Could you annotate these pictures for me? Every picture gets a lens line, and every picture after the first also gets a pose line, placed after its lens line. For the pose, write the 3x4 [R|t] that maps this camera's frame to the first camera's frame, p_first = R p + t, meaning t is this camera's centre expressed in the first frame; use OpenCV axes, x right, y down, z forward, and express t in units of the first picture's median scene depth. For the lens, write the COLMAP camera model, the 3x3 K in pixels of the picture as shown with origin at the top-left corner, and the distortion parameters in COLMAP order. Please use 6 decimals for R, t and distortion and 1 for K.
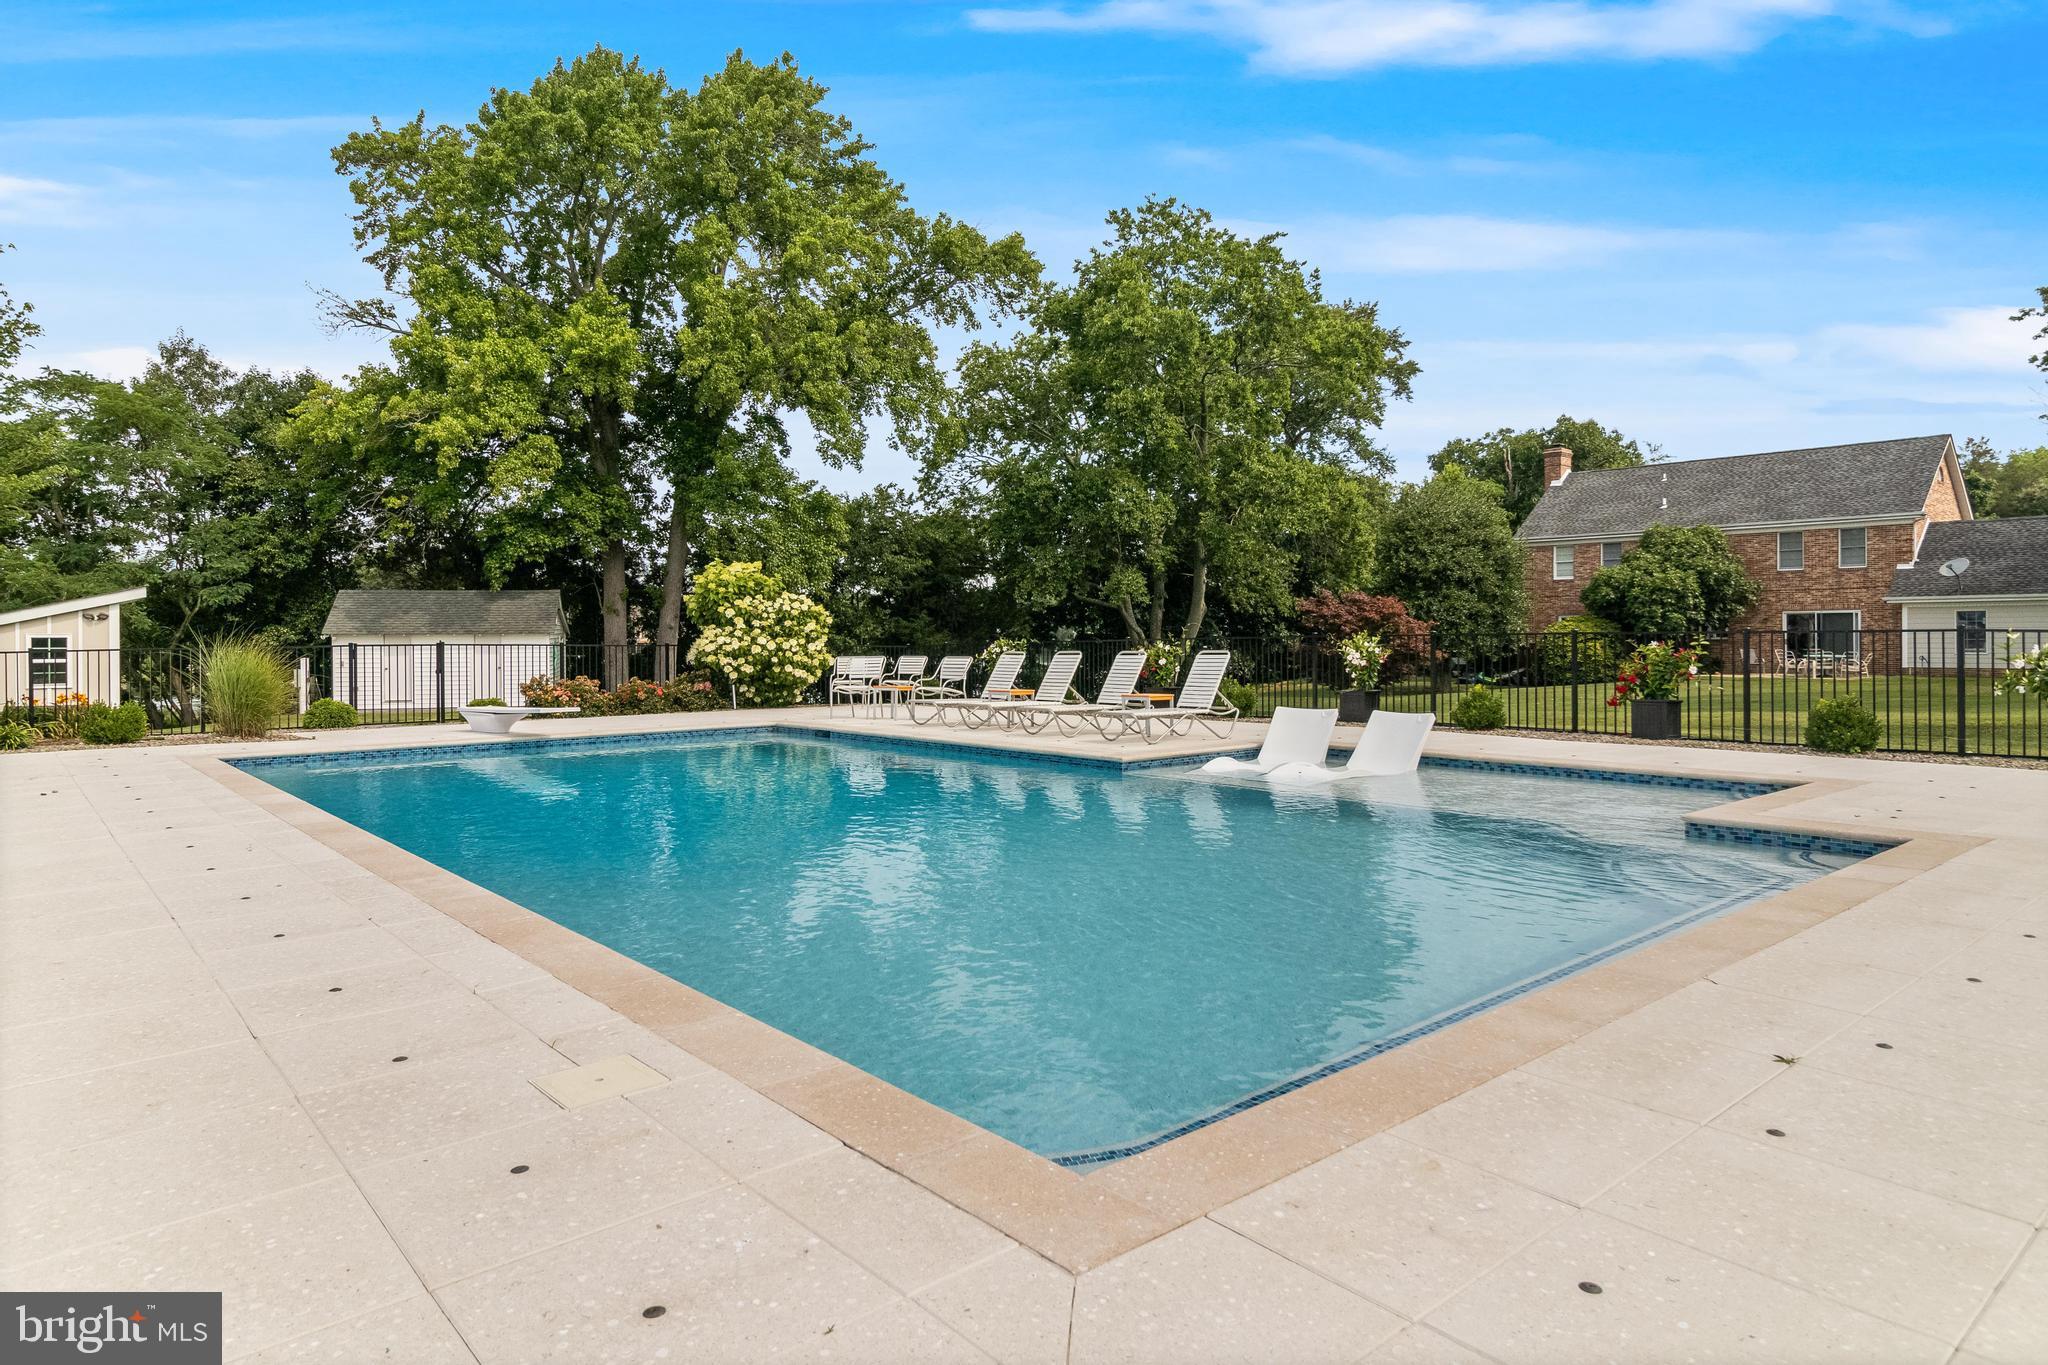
lens RADIAL K [[1204.2, 0, 1021.0], [0, 1204.2, 643.0], [0, 0, 1]] dist [0.000678, -0.000008]
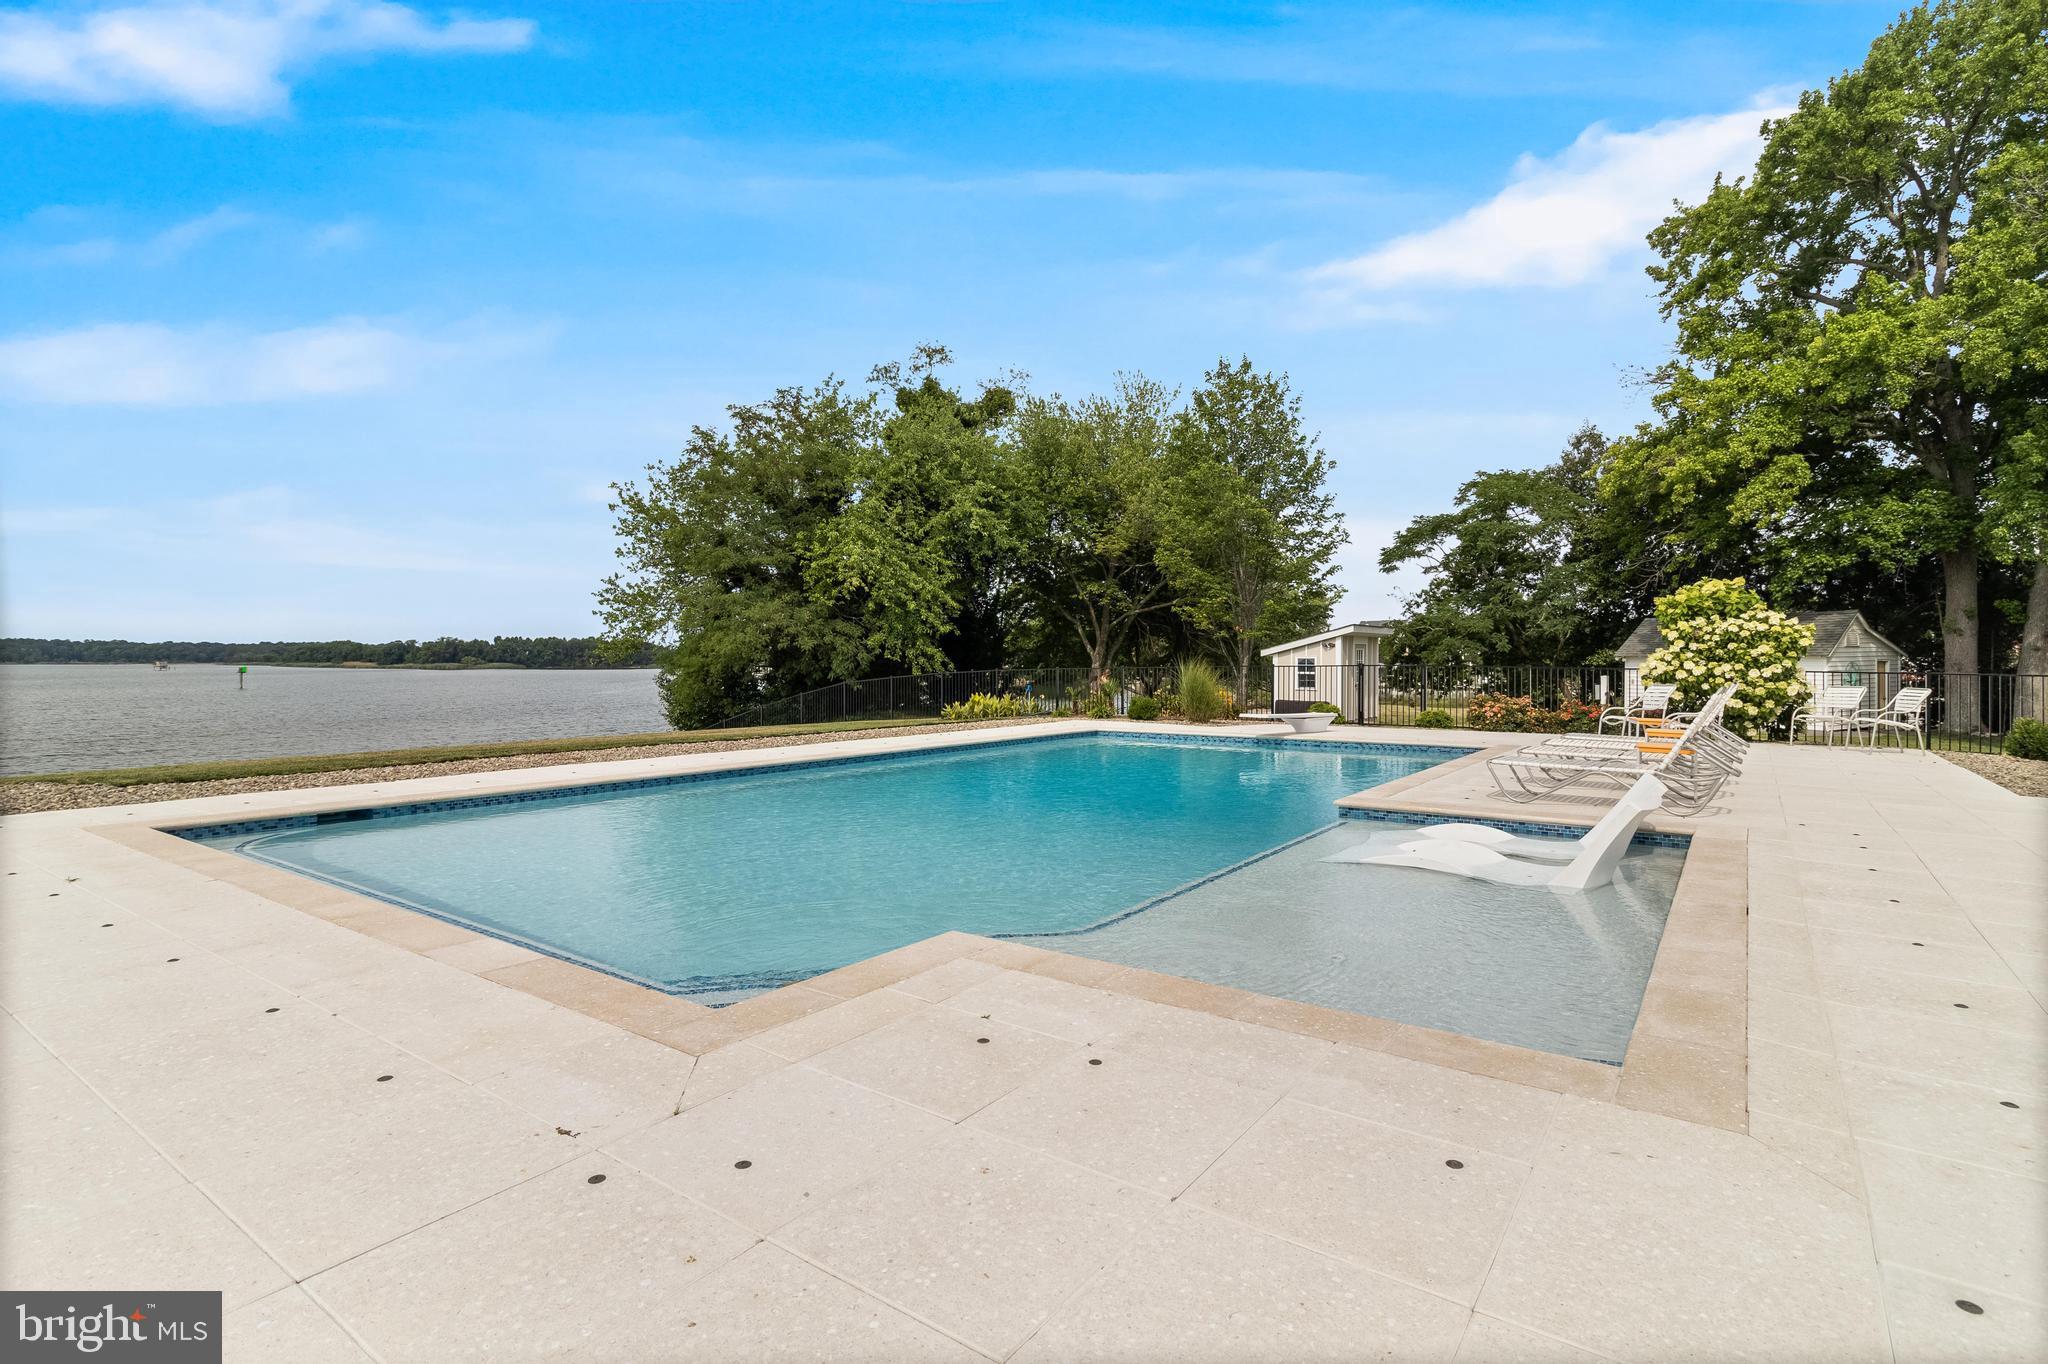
lens RADIAL K [[1003.2, 0, 1025.0], [0, 1003.2, 663.4], [0, 0, 1]] dist [-0.000125, -0.000062]
pose [[0.231616, 0.008707, -0.972768, 0.406897], [-0.008360, 0.999941, 0.006960, -0.004359], [0.972771, 0.006520, 0.231675, 0.322594]]
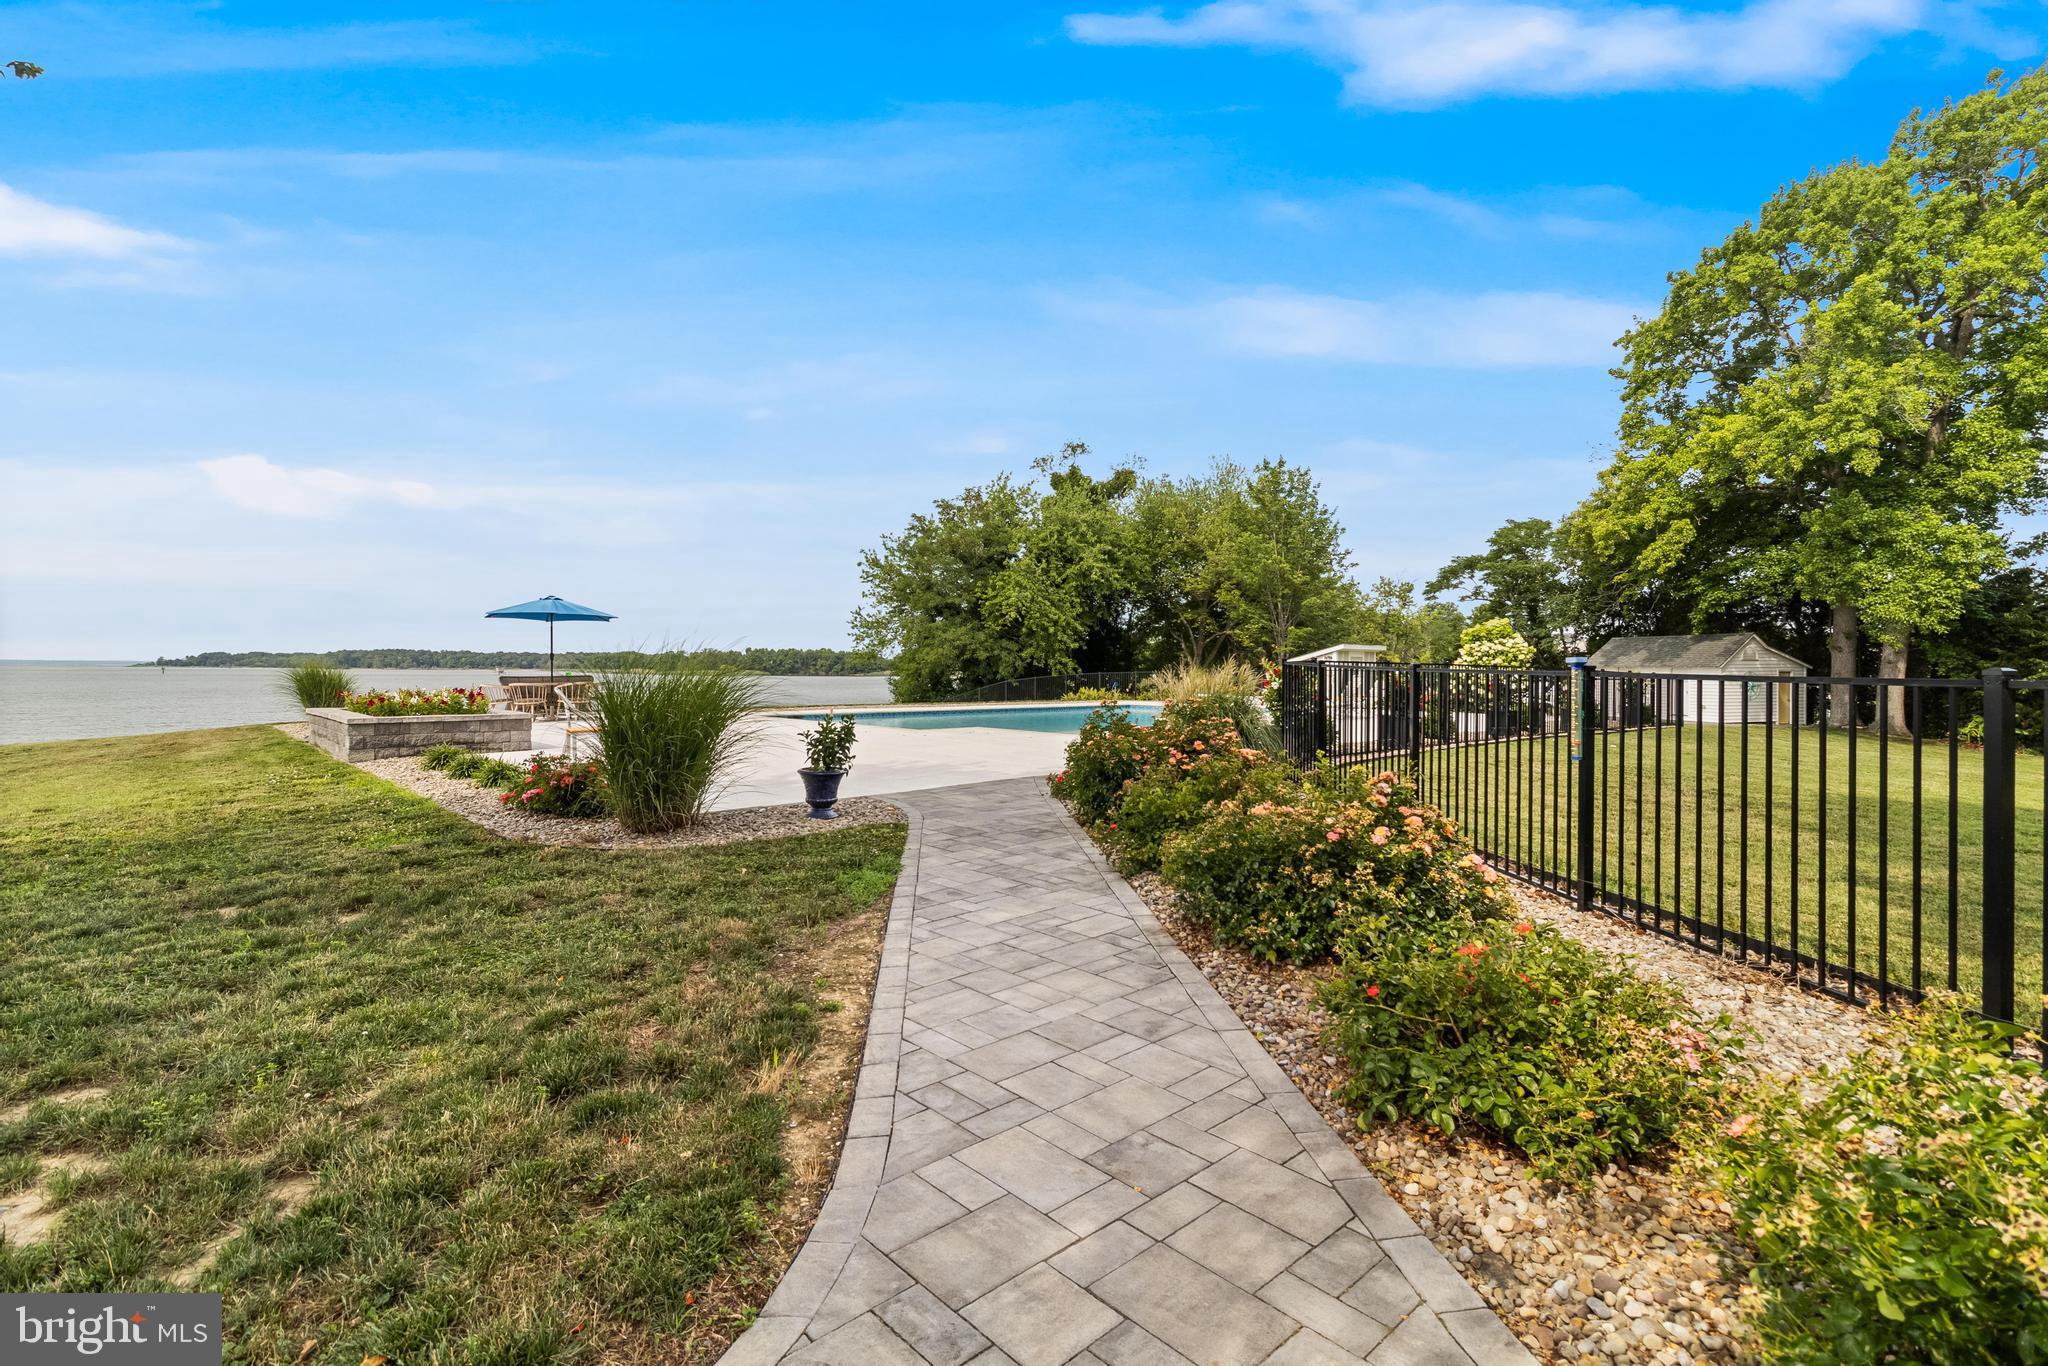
lens RADIAL K [[937.8, 0, 1015.4], [0, 937.8, 669.0], [0, 0, 1]] dist [0.000285, 0.000125]
pose [[0.030190, 0.004790, -0.999533, 0.995307], [-0.013777, 0.999896, 0.004376, -0.000233], [0.999449, 0.013638, 0.030253, 0.362196]]
